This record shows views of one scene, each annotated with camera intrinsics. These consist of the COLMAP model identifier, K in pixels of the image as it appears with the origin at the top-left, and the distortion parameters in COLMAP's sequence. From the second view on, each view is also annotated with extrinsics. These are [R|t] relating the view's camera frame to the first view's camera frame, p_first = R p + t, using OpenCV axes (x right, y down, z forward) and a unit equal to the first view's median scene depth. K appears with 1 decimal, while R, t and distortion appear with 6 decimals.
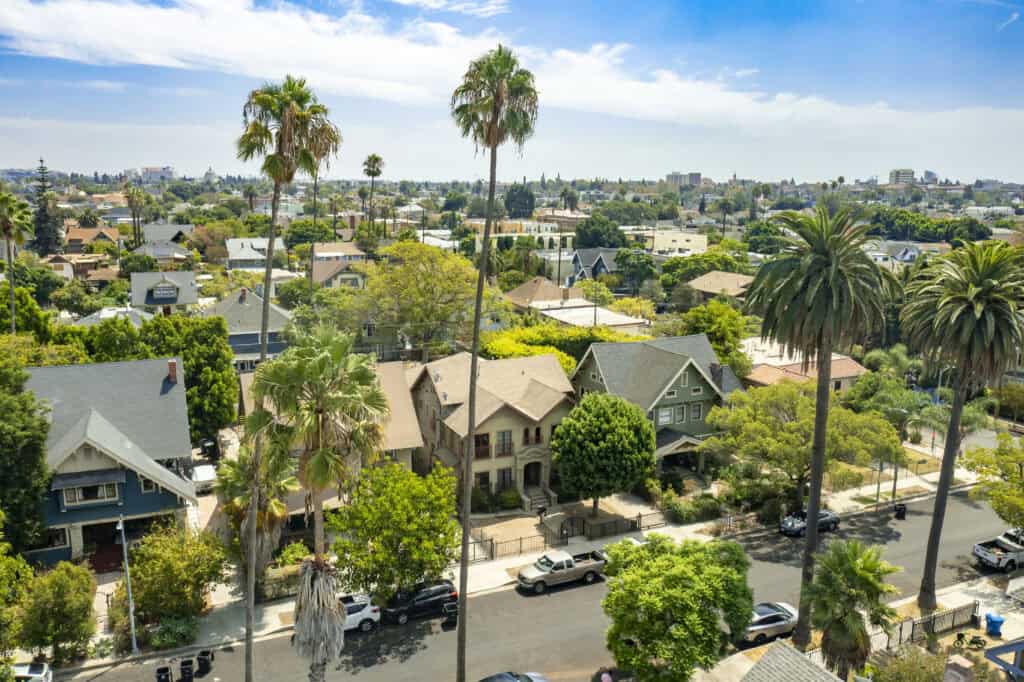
lens RADIAL K [[803.1, 0, 523.9], [0, 803.1, 342.5], [0, 0, 1]] dist [-0.006388, -0.001280]
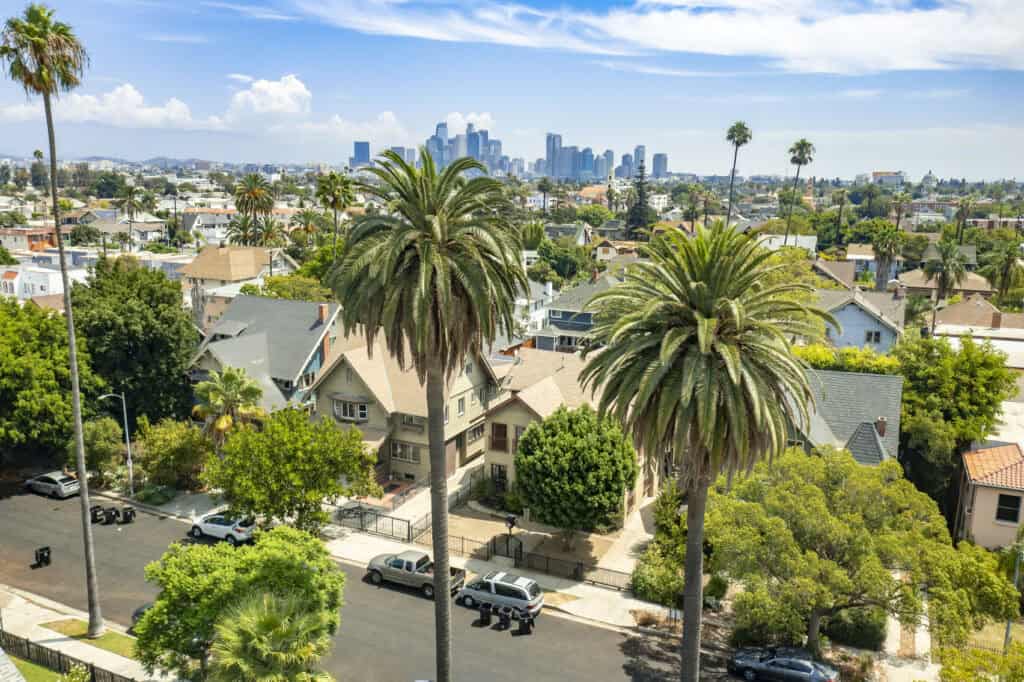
lens RADIAL K [[803.1, 0, 523.9], [0, 803.1, 342.5], [0, 0, 1]] dist [-0.006388, -0.001280]
pose [[0.647437, 0.142787, -0.748624, 0.641506], [-0.148434, 0.987106, 0.059902, -0.038310], [0.747524, 0.072339, 0.660284, 0.395574]]
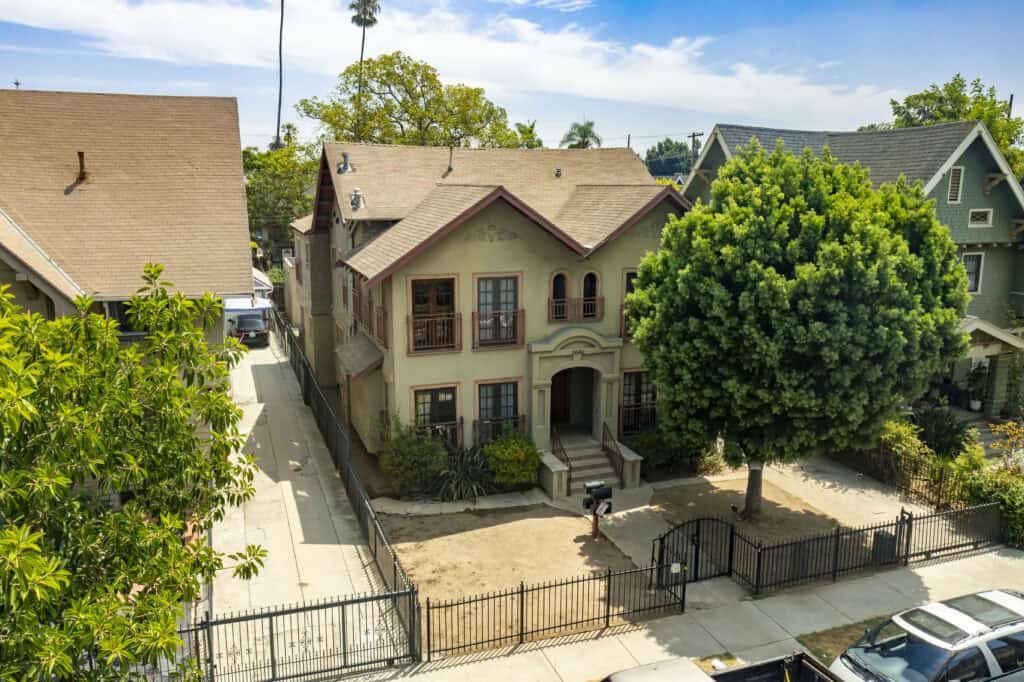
lens RADIAL K [[781.5, 0, 532.9], [0, 781.5, 338.2], [0, 0, 1]] dist [-0.010660, -0.002636]
pose [[0.997810, 0.011895, -0.065060, 0.014928], [-0.012578, 0.999870, -0.010095, 0.141617], [0.064931, 0.010891, 0.997830, 0.647448]]
